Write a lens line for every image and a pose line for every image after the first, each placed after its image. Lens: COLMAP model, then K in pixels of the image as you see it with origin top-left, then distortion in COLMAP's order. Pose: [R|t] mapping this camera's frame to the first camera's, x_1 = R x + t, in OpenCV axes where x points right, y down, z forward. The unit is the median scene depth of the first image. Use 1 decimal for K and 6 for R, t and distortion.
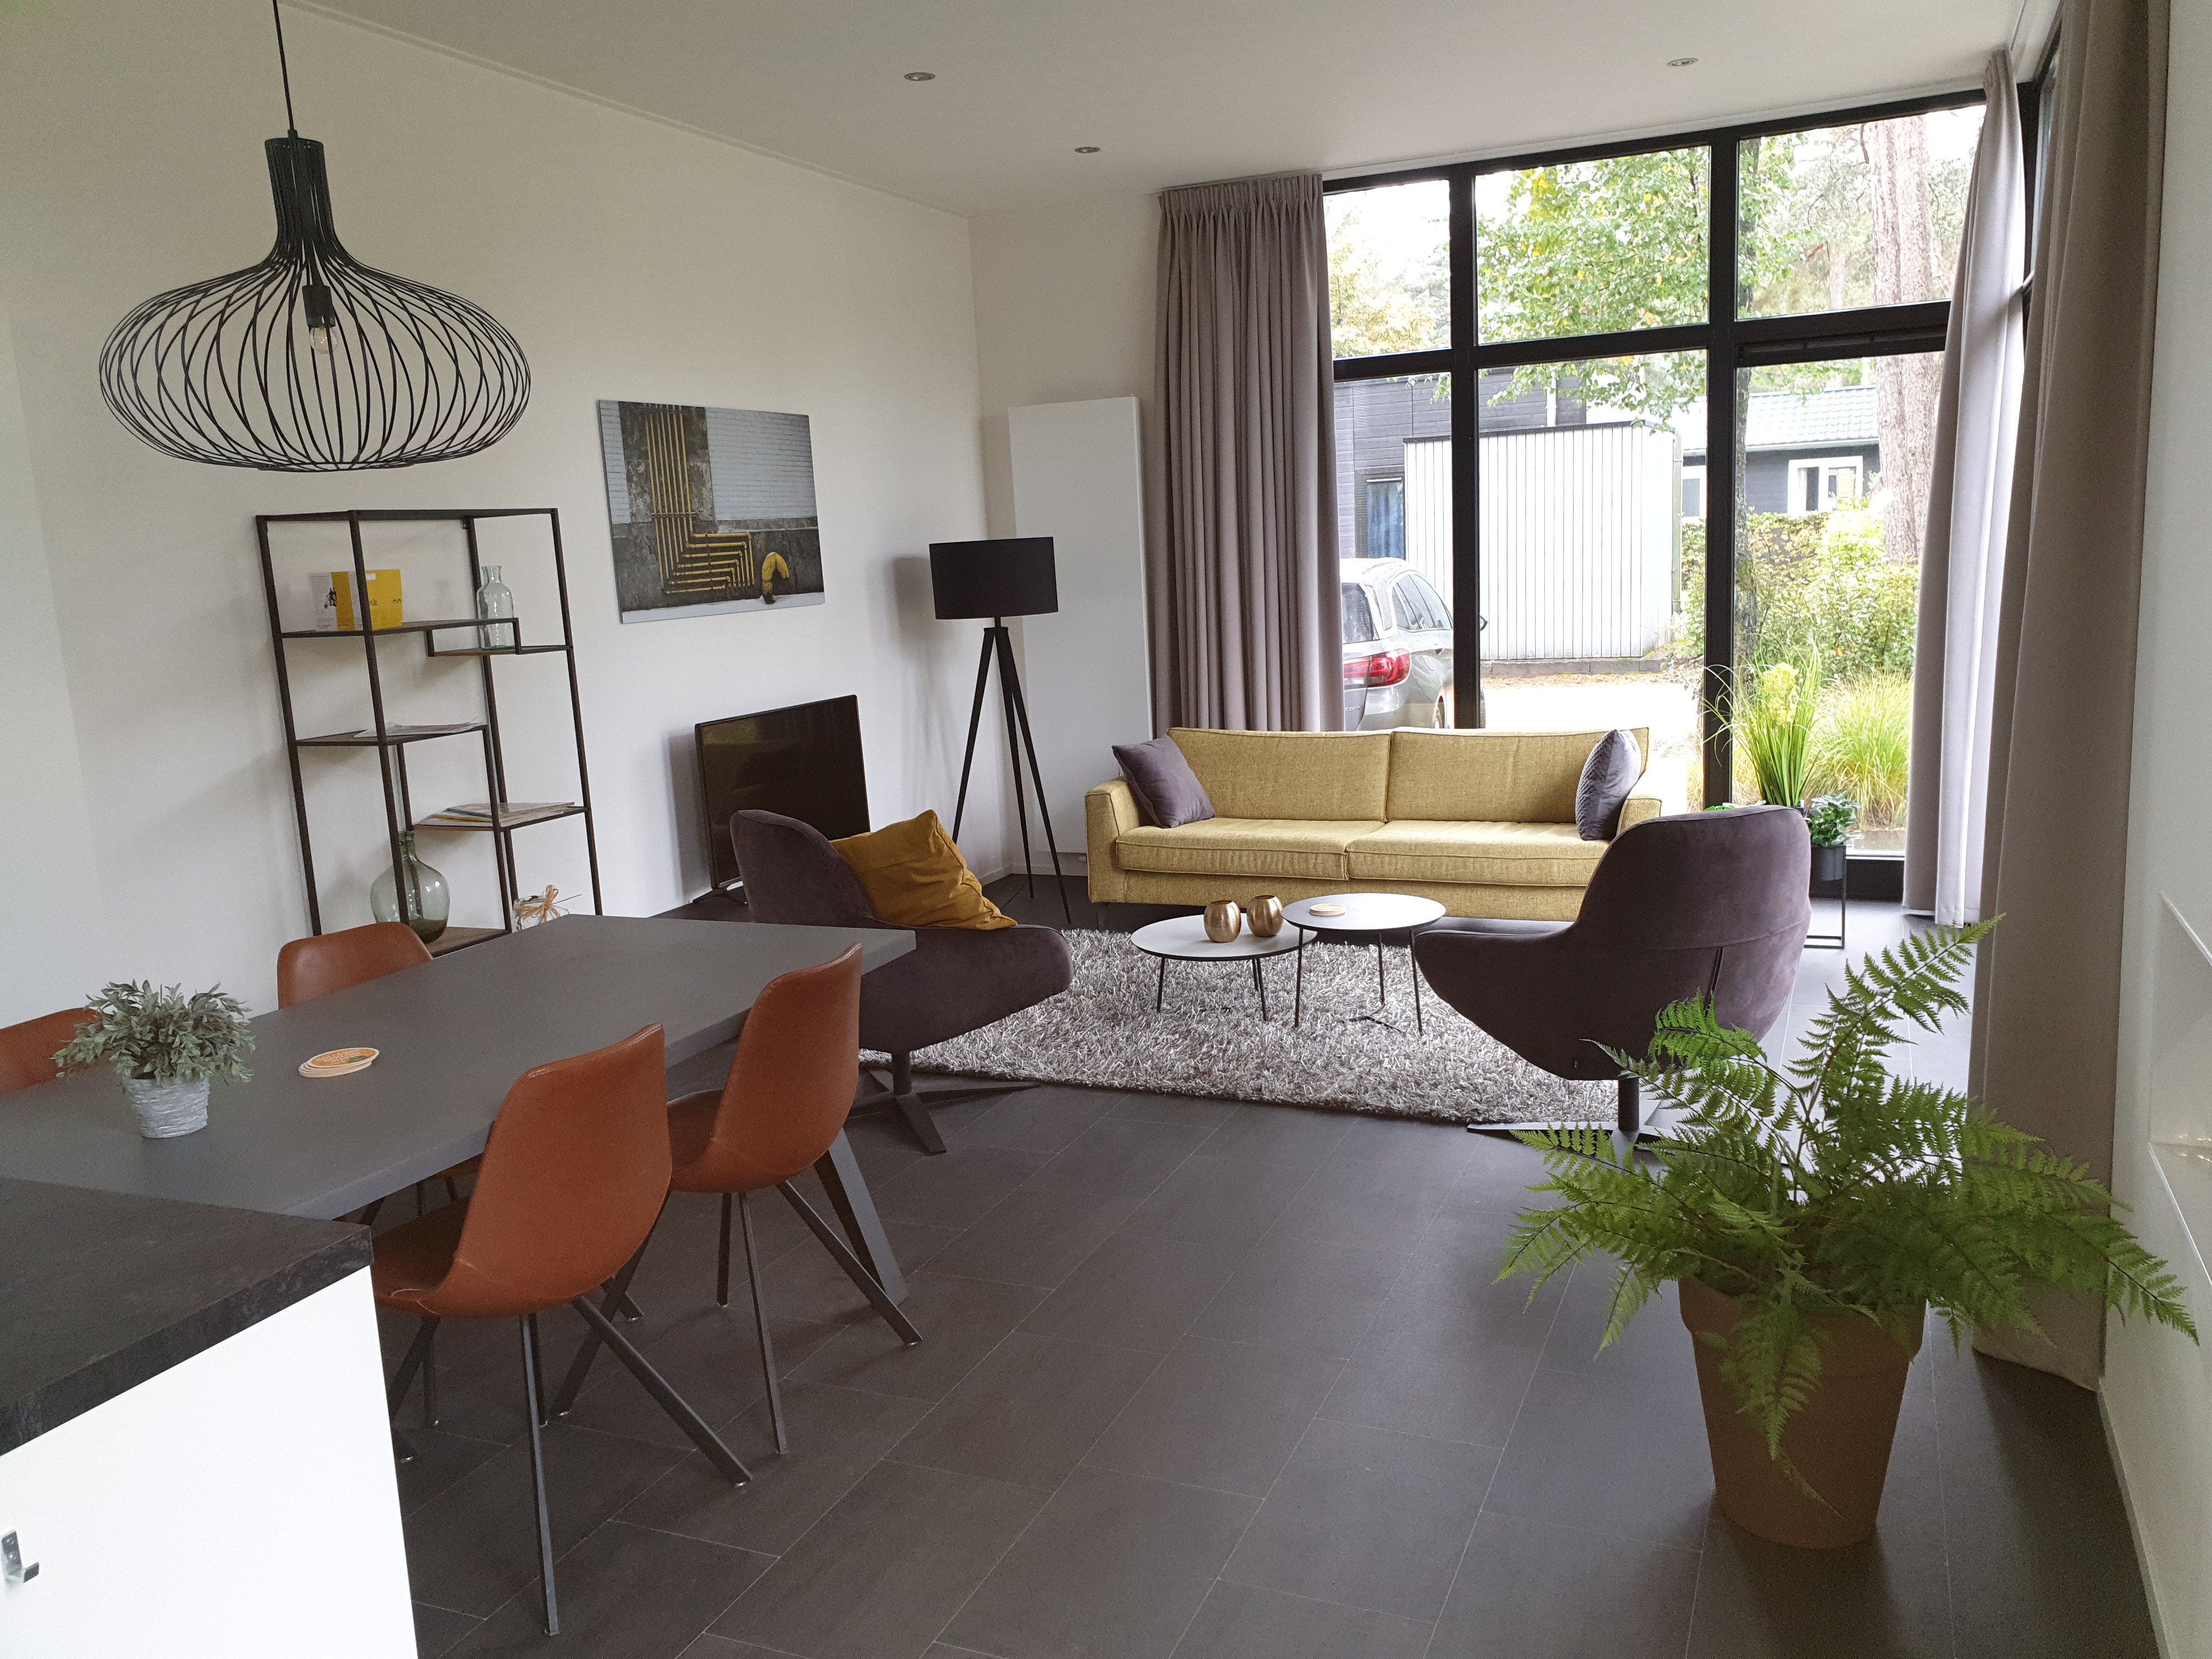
lens RADIAL K [[1698.9, 0, 1119.0], [0, 1698.9, 833.2], [0, 0, 1]] dist [-0.002232, 0.011036]
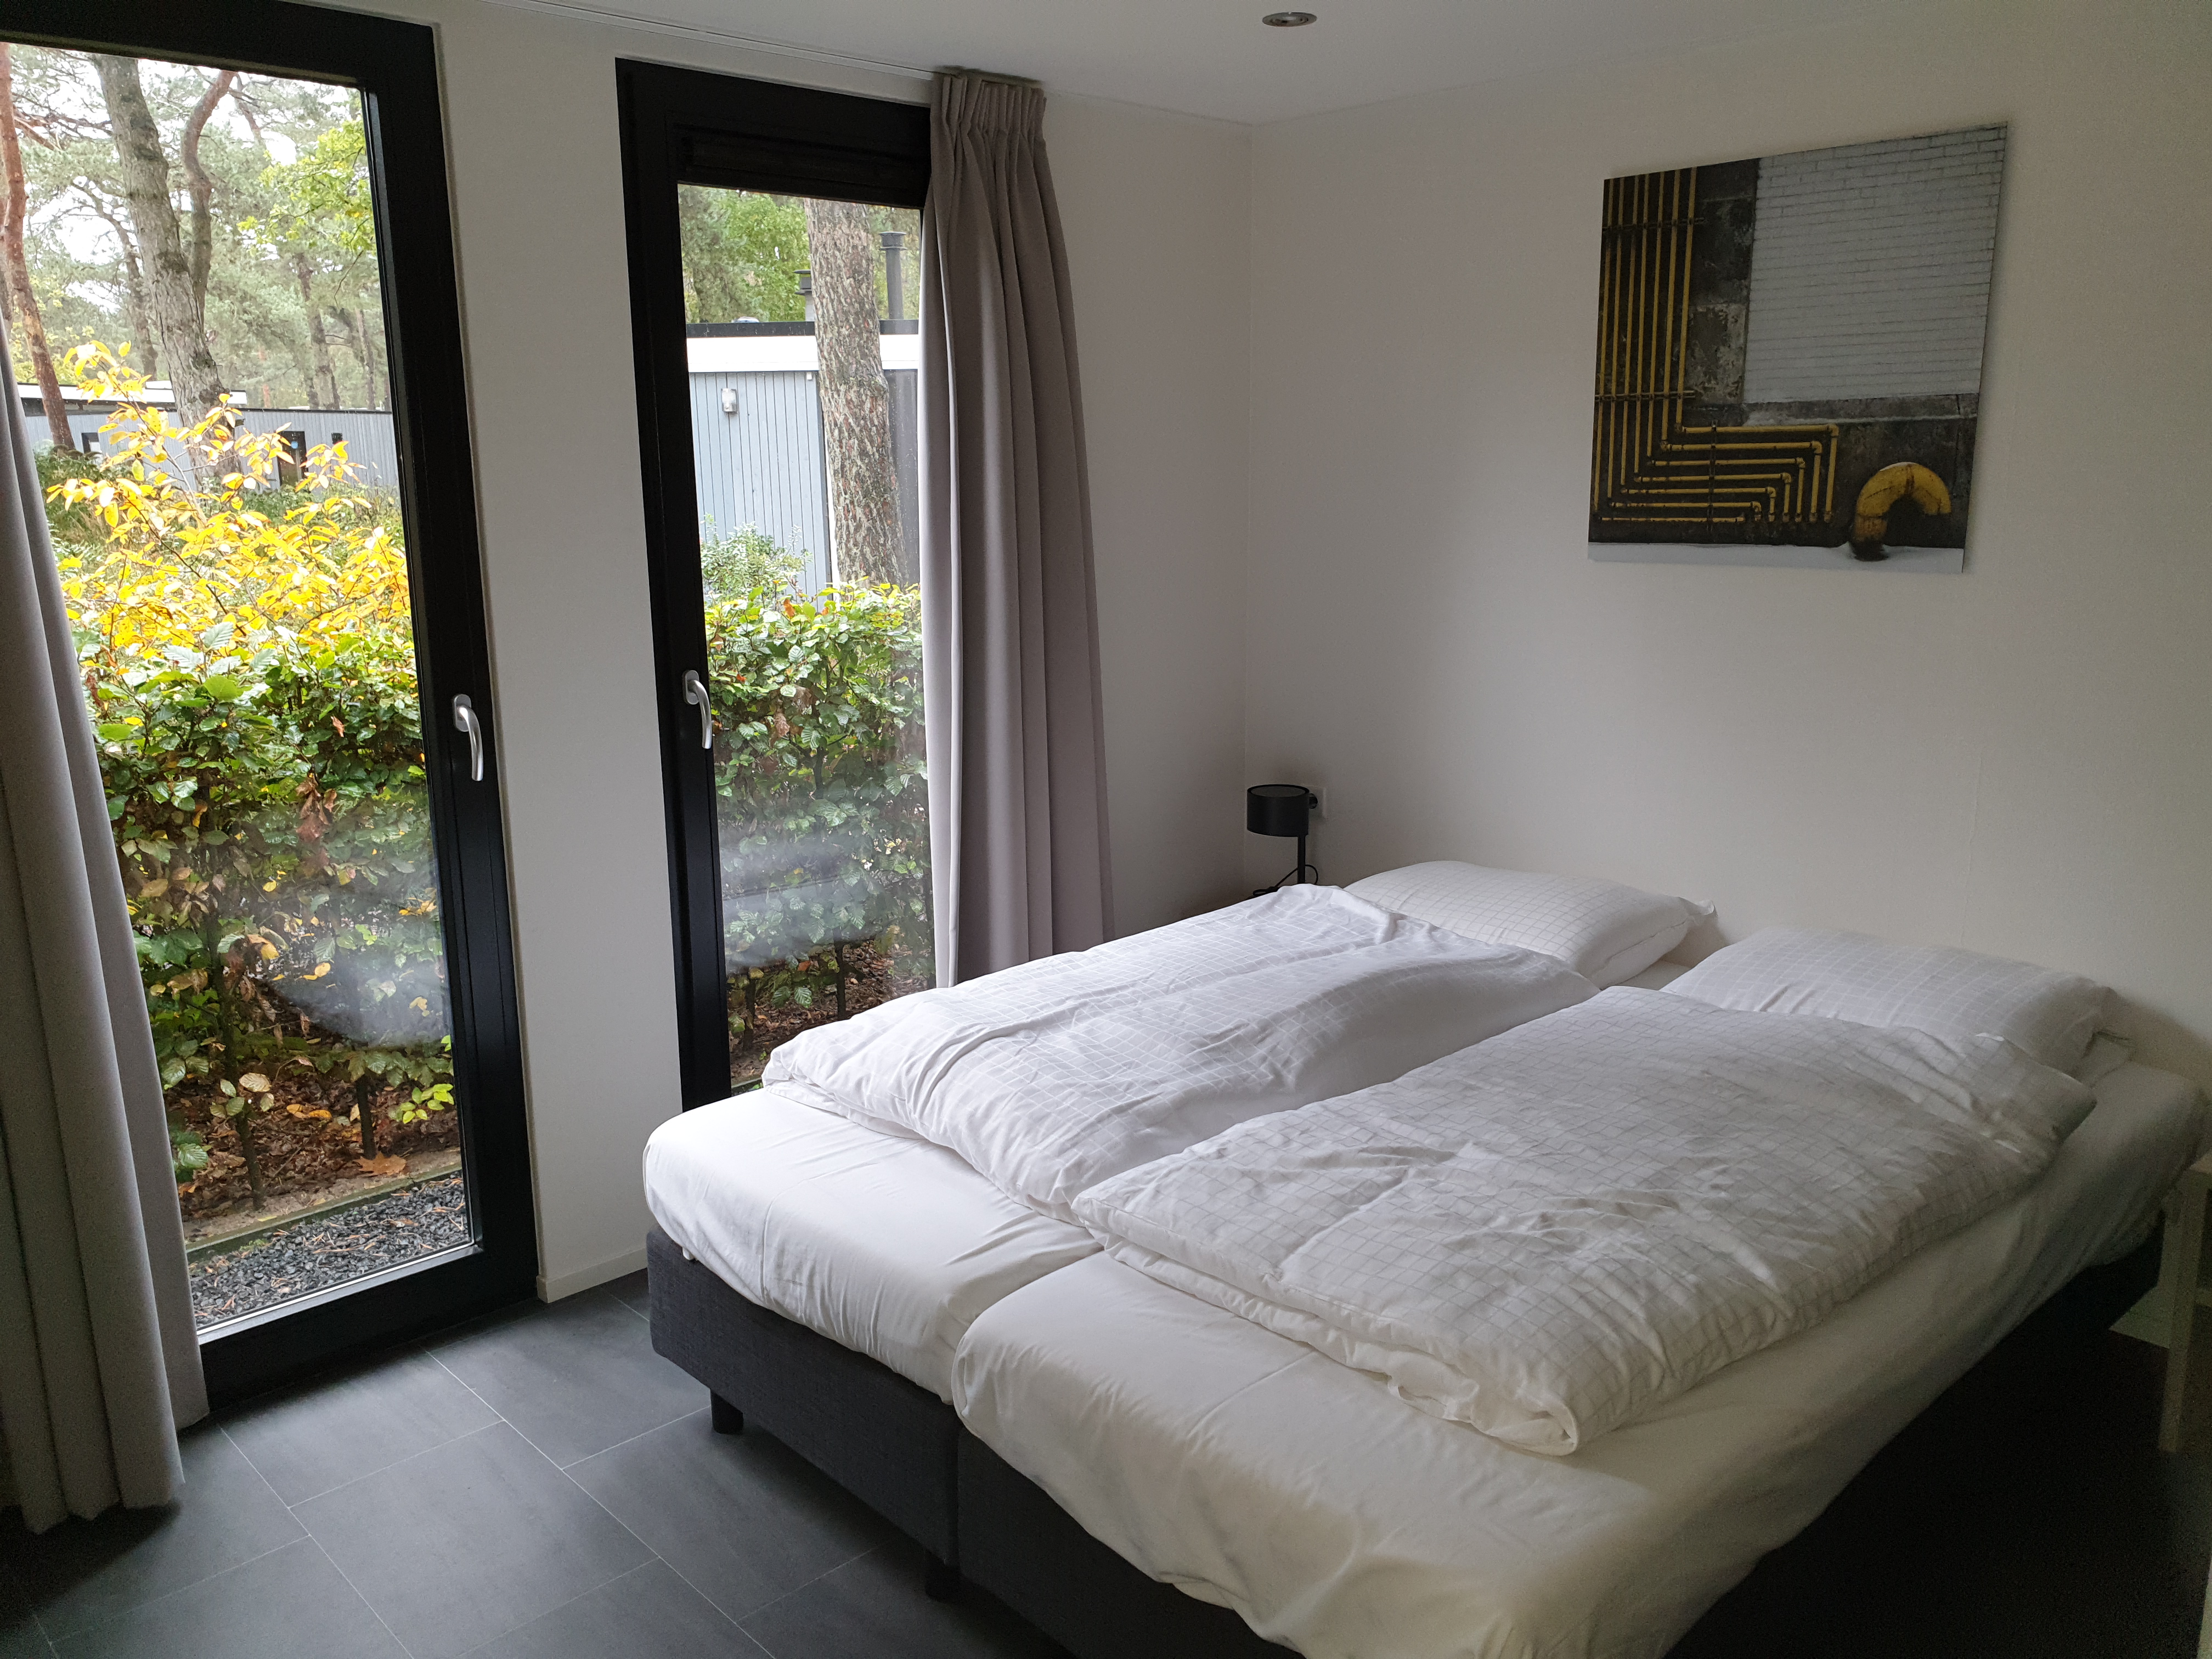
lens RADIAL K [[1698.9, 0, 1106.1], [0, 1698.9, 828.5], [0, 0, 1]] dist [-0.002232, 0.011036]
pose [[-0.371121, 0.248821, -0.894627, 0.394319], [-0.133668, 0.939082, 0.316635, -0.199767], [0.918914, 0.237093, -0.315253, 1.003782]]
